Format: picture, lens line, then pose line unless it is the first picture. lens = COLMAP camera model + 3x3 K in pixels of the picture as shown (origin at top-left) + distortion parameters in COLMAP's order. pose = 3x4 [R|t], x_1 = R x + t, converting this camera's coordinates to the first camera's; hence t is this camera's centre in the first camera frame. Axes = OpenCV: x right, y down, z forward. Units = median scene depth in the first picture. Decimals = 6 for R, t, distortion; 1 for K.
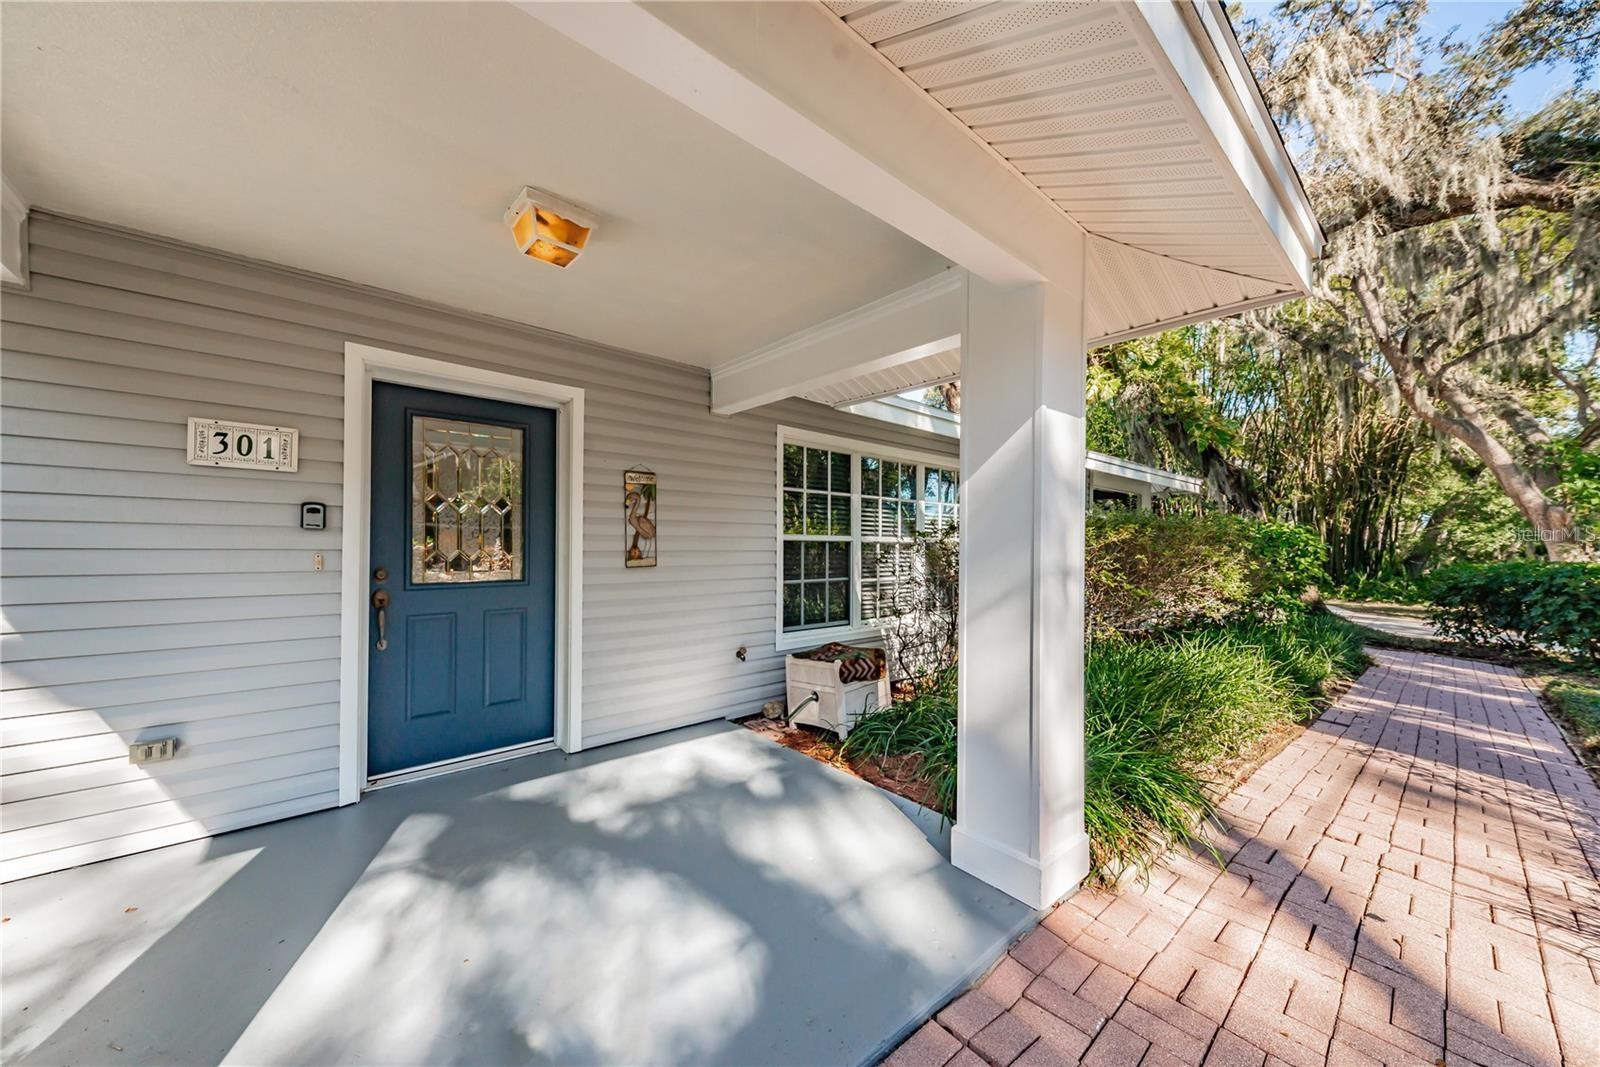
lens RADIAL K [[553.1, 0, 800.1], [0, 553.1, 543.2], [0, 0, 1]] dist [0.002811, -0.000095]
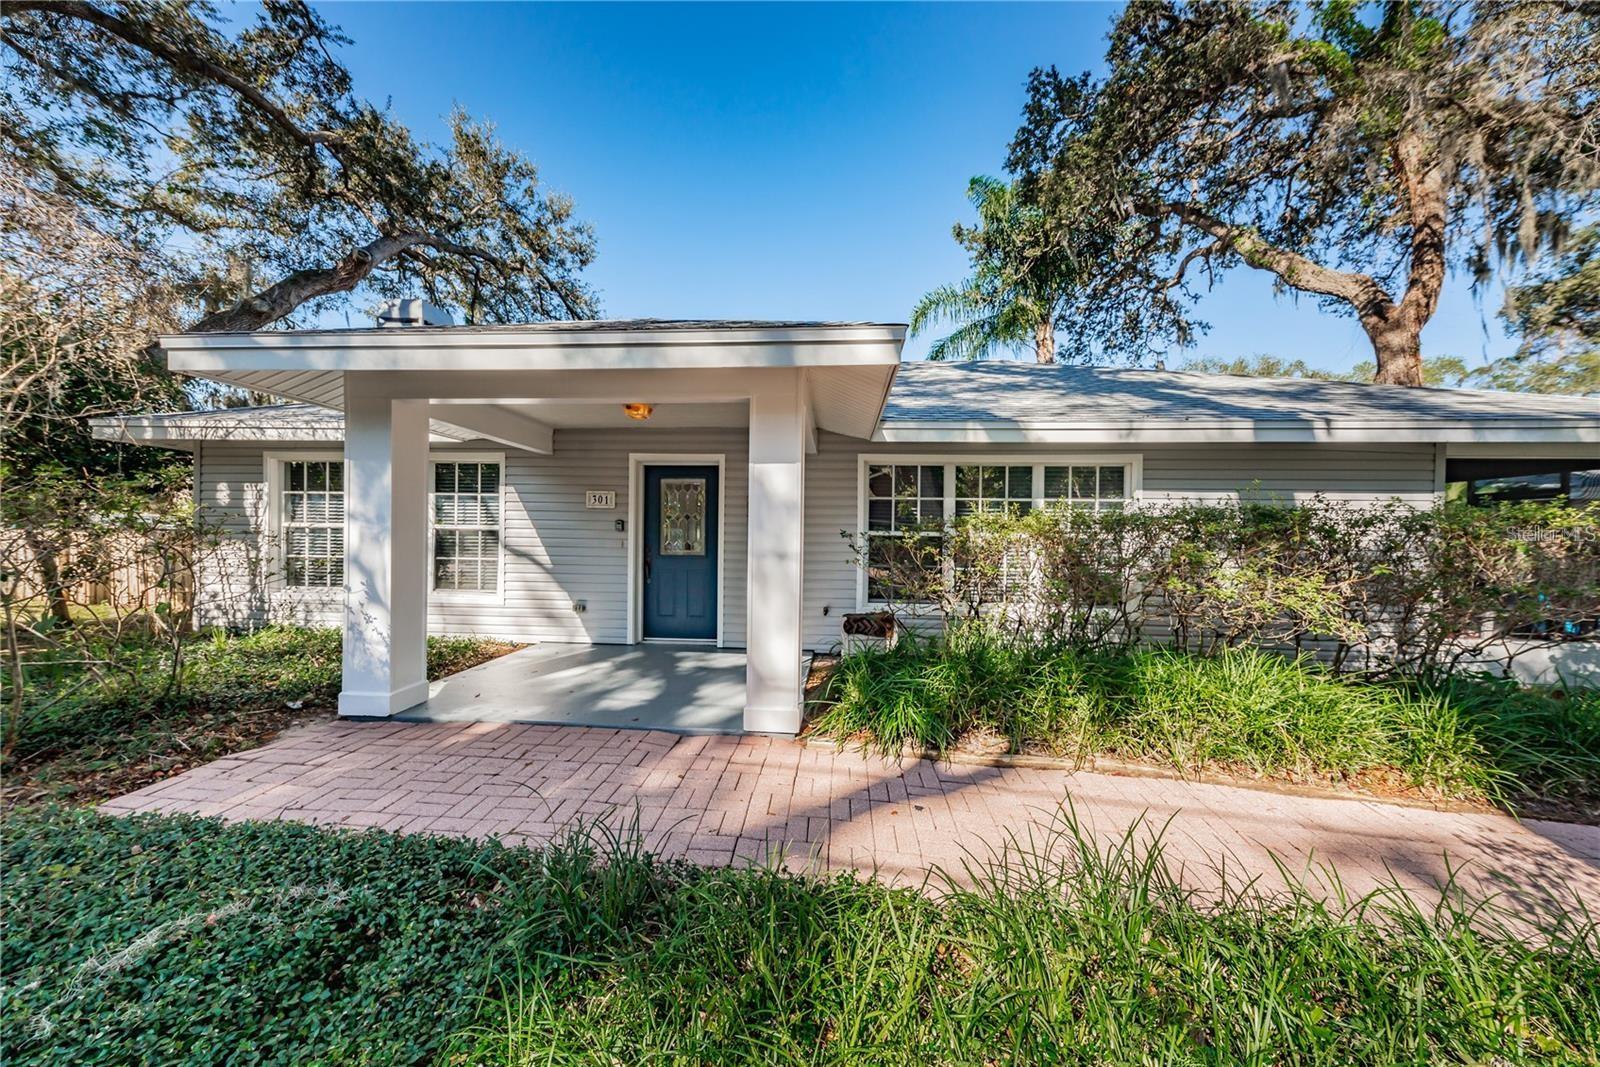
lens RADIAL K [[553.1, 0, 802.9], [0, 553.1, 529.0], [0, 0, 1]] dist [0.002811, -0.000095]
pose [[0.704004, -0.003677, -0.710186, 1.409295], [-0.002711, 0.999965, -0.007865, -0.014266], [0.710191, 0.007462, 0.703970, -0.162426]]
